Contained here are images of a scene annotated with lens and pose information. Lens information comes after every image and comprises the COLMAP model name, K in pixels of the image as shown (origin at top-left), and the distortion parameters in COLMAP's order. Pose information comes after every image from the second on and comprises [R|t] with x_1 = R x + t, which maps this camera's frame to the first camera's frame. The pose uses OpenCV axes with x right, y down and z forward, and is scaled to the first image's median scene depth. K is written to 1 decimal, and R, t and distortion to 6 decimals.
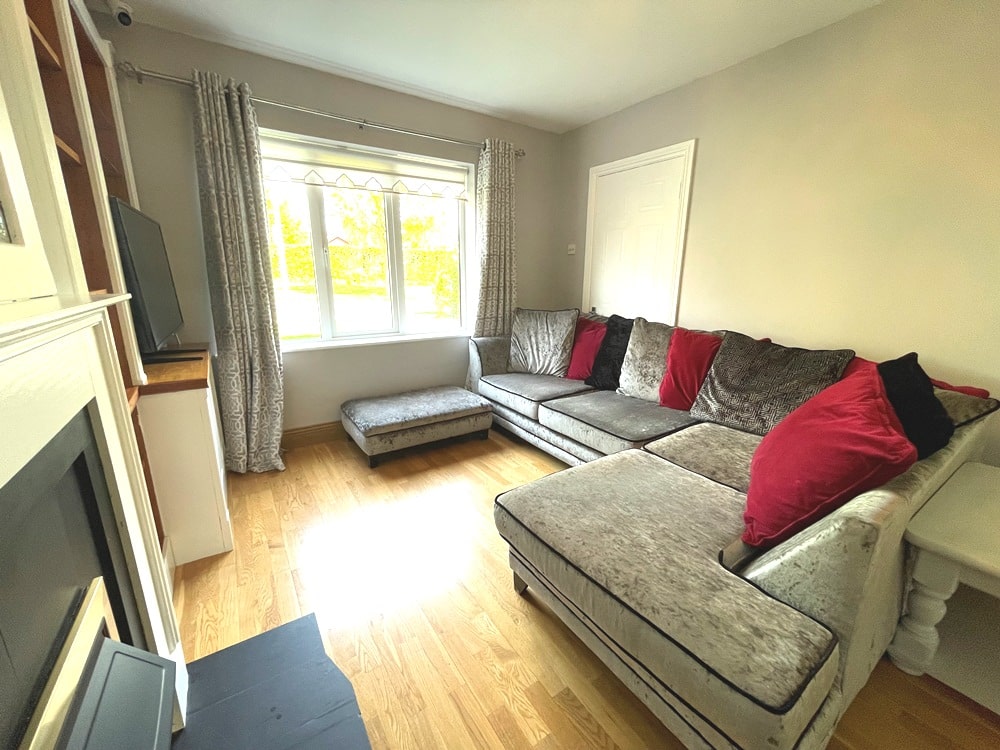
lens RADIAL K [[405.7, 0, 500.4], [0, 405.7, 375.0], [0, 0, 1]] dist [-0.001304, -0.000241]
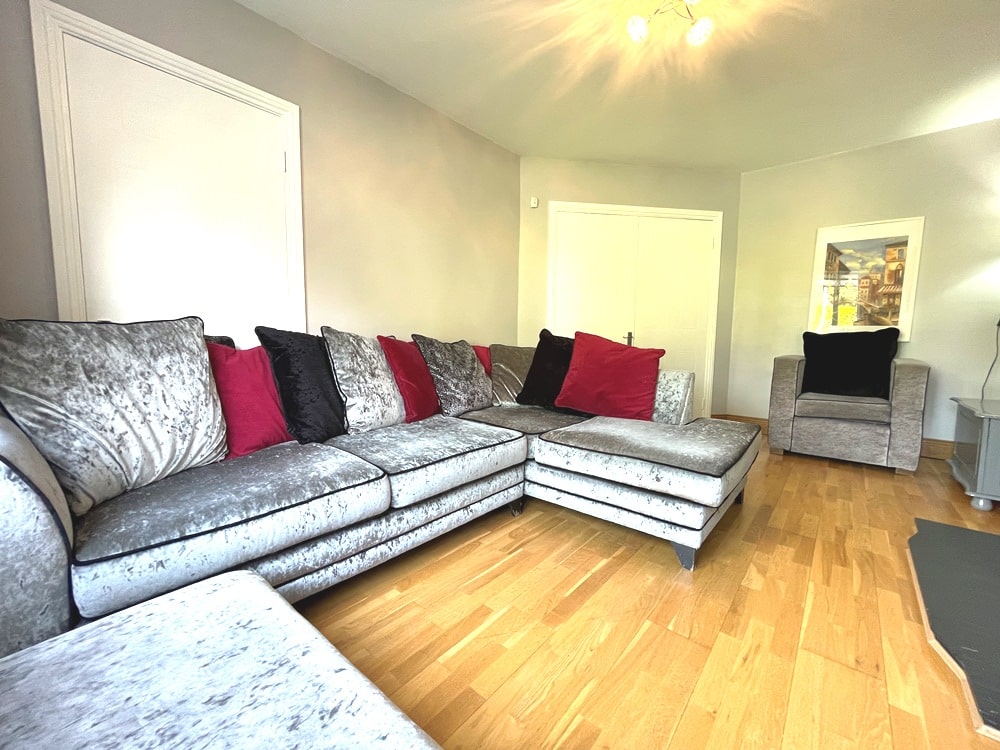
lens RADIAL K [[405.7, 0, 502.0], [0, 405.7, 372.4], [0, 0, 1]] dist [-0.001304, -0.000241]
pose [[-0.273709, -0.110529, 0.955441, -0.436232], [0.219204, 0.960064, 0.173860, -0.119396], [-0.936500, 0.257023, -0.238550, 0.943054]]
